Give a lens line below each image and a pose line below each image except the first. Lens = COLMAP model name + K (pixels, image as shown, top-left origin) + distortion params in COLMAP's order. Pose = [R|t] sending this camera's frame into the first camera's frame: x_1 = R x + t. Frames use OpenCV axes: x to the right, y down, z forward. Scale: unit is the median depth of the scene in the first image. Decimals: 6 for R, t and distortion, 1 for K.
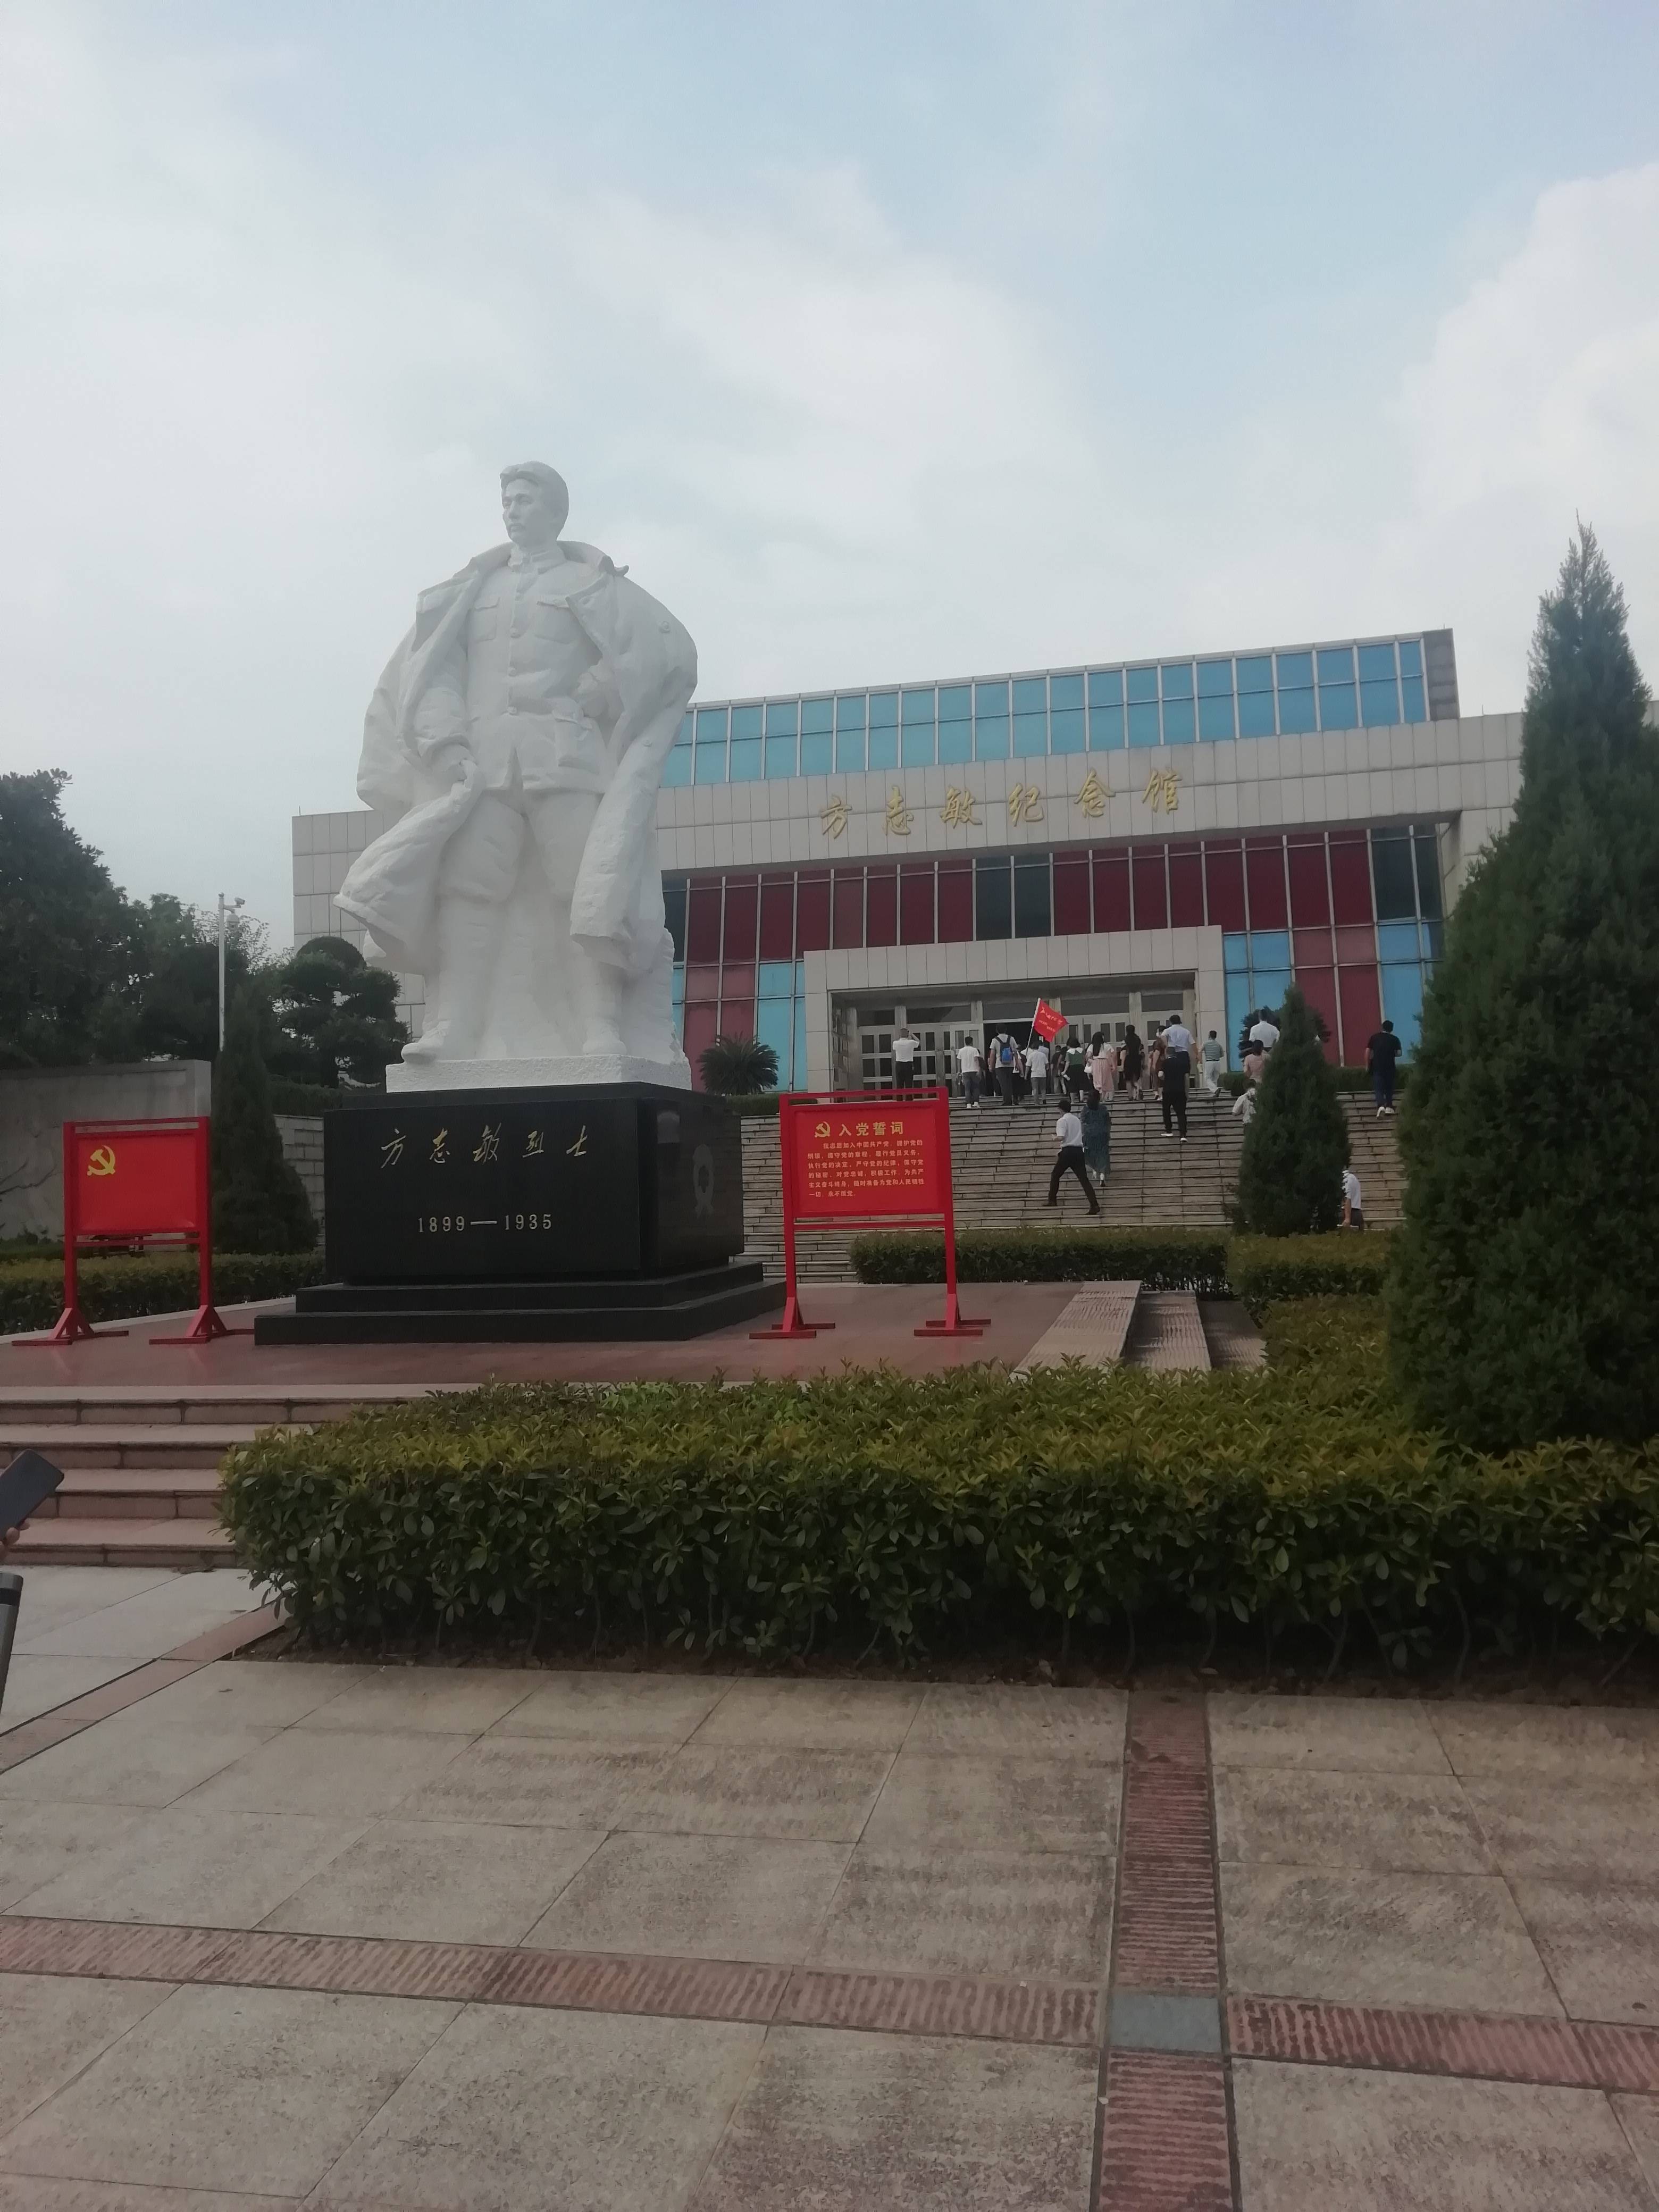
lens RADIAL K [[1644.0, 0, 829.5], [0, 1644.0, 1106.0], [0, 0, 1]] dist [0.059883, -0.077786]
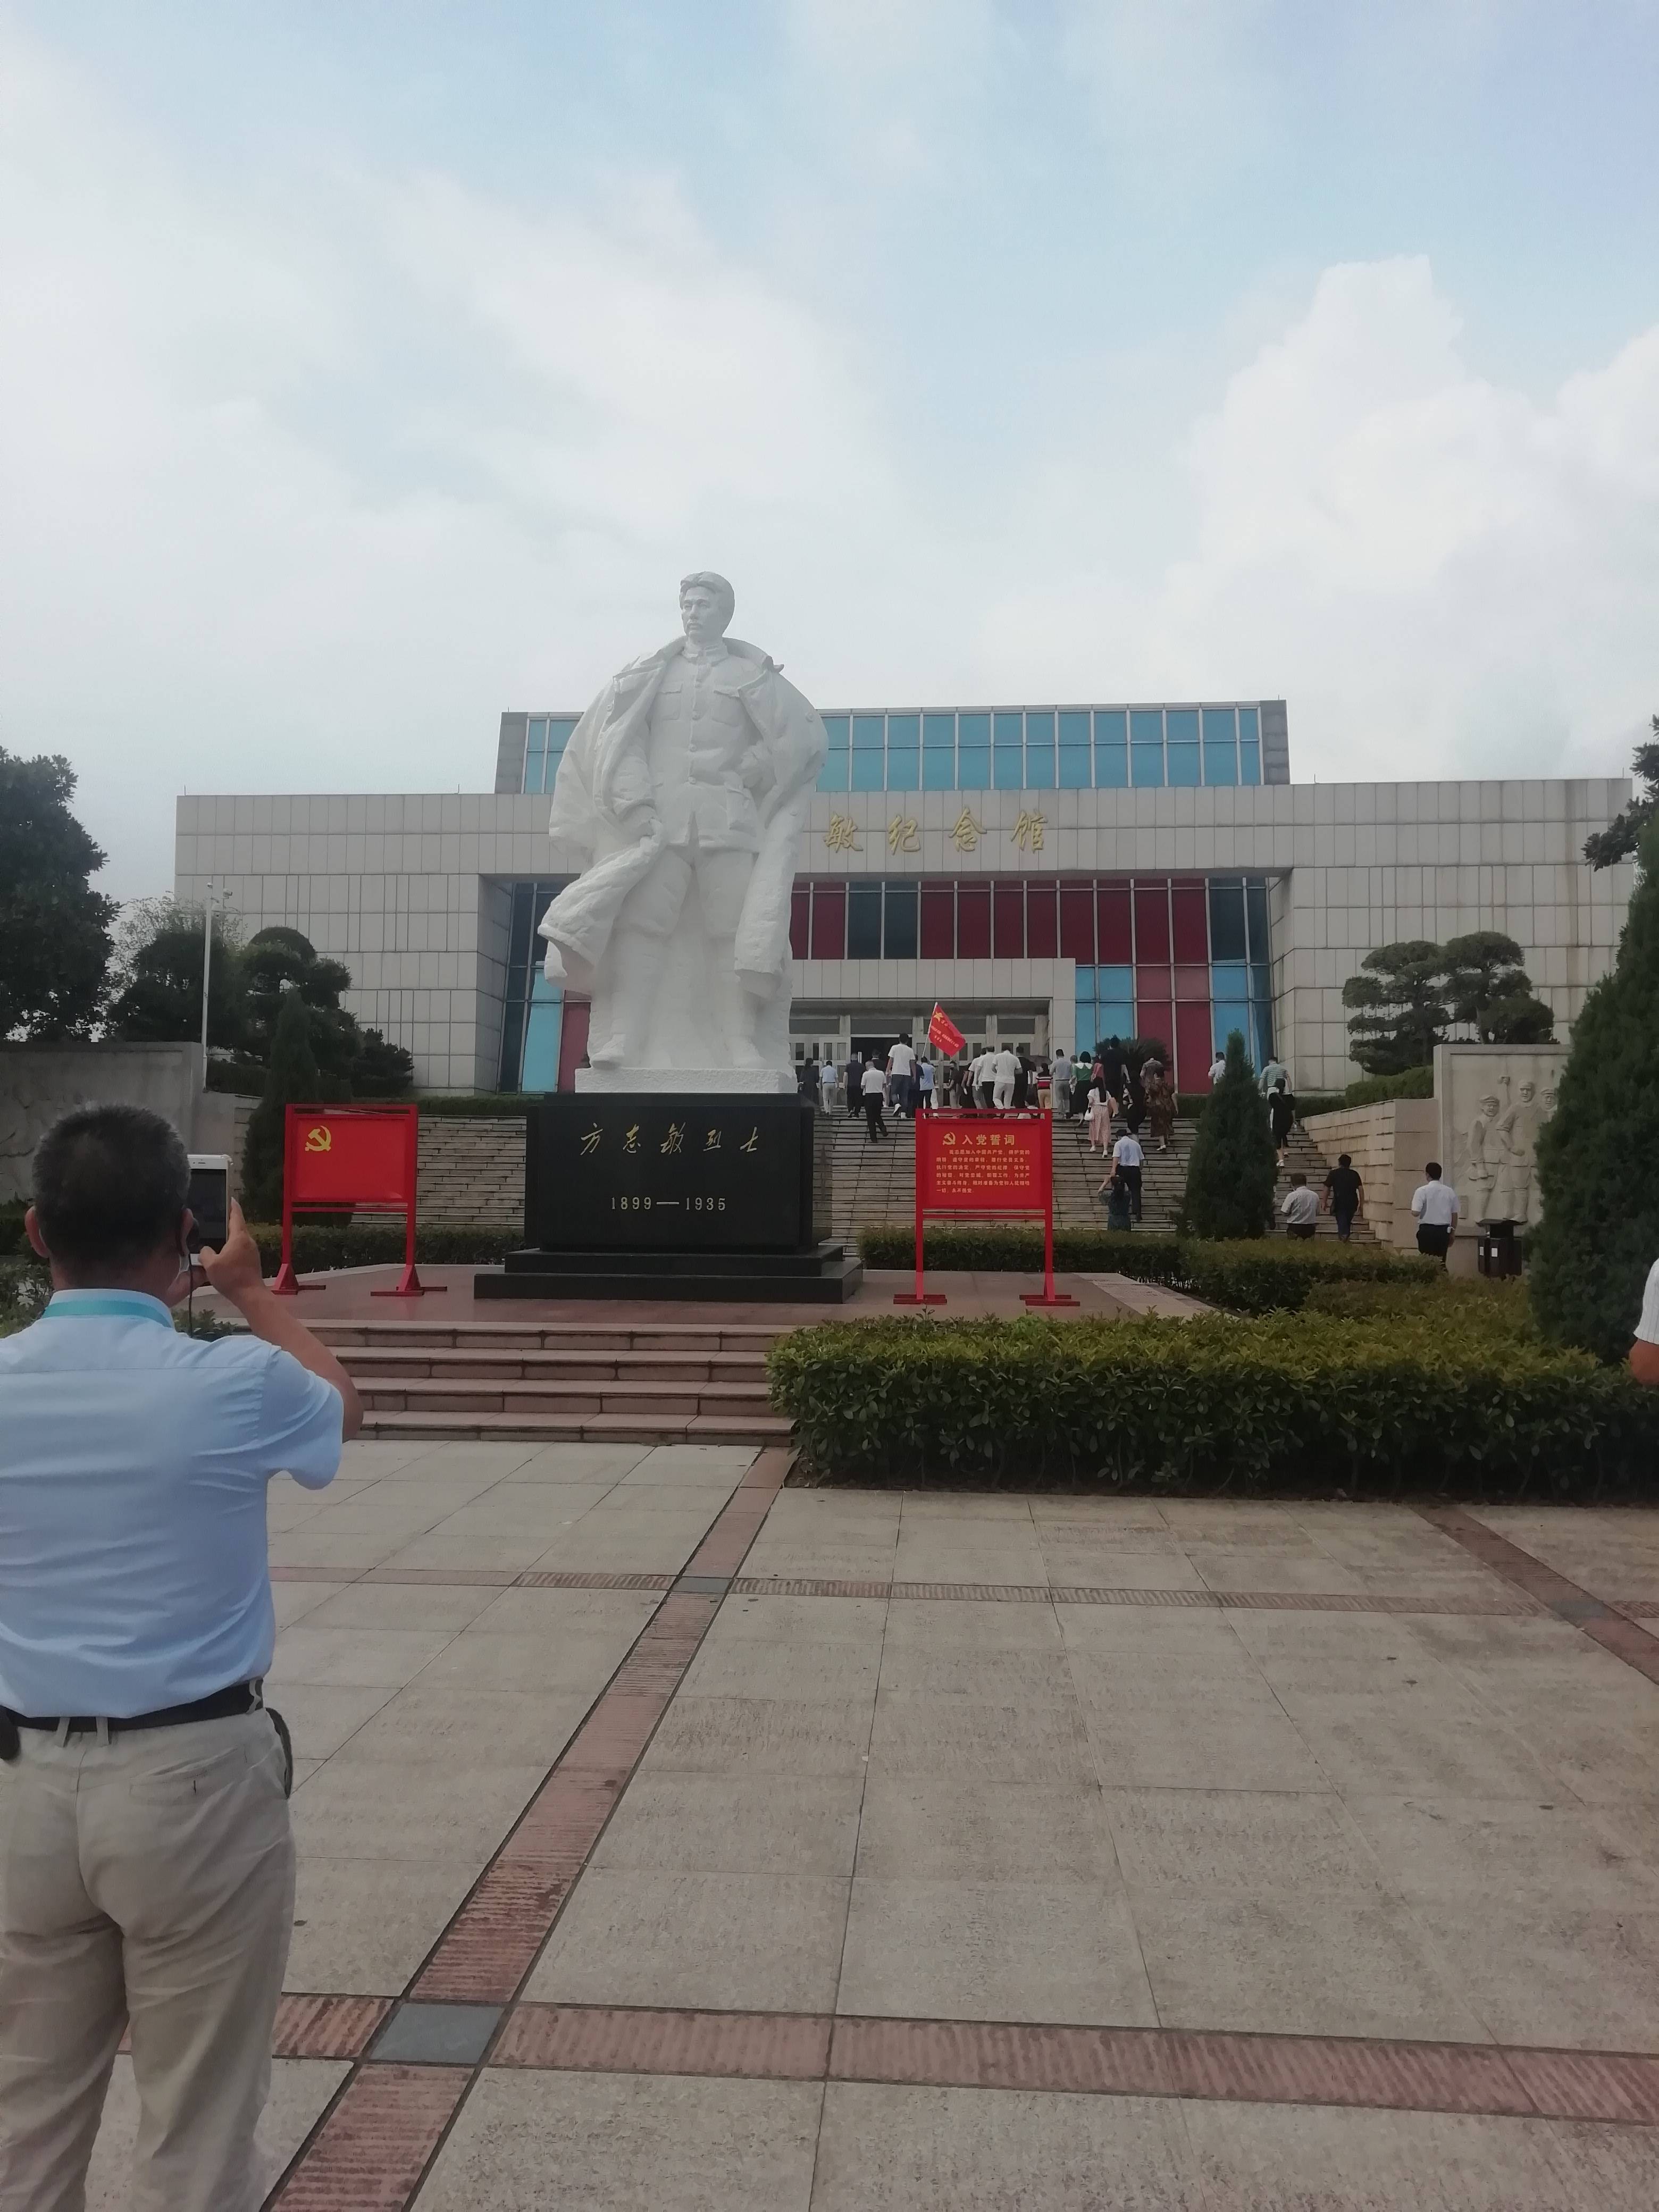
lens RADIAL K [[1662.2, 0, 822.4], [0, 1662.2, 1109.8], [0, 0, 1]] dist [0.055091, -0.087579]
pose [[0.989702, 0.043588, 0.136345, -0.247975], [-0.043631, 0.999044, -0.002674, 0.000128], [-0.136331, -0.003303, 0.990658, -0.213648]]
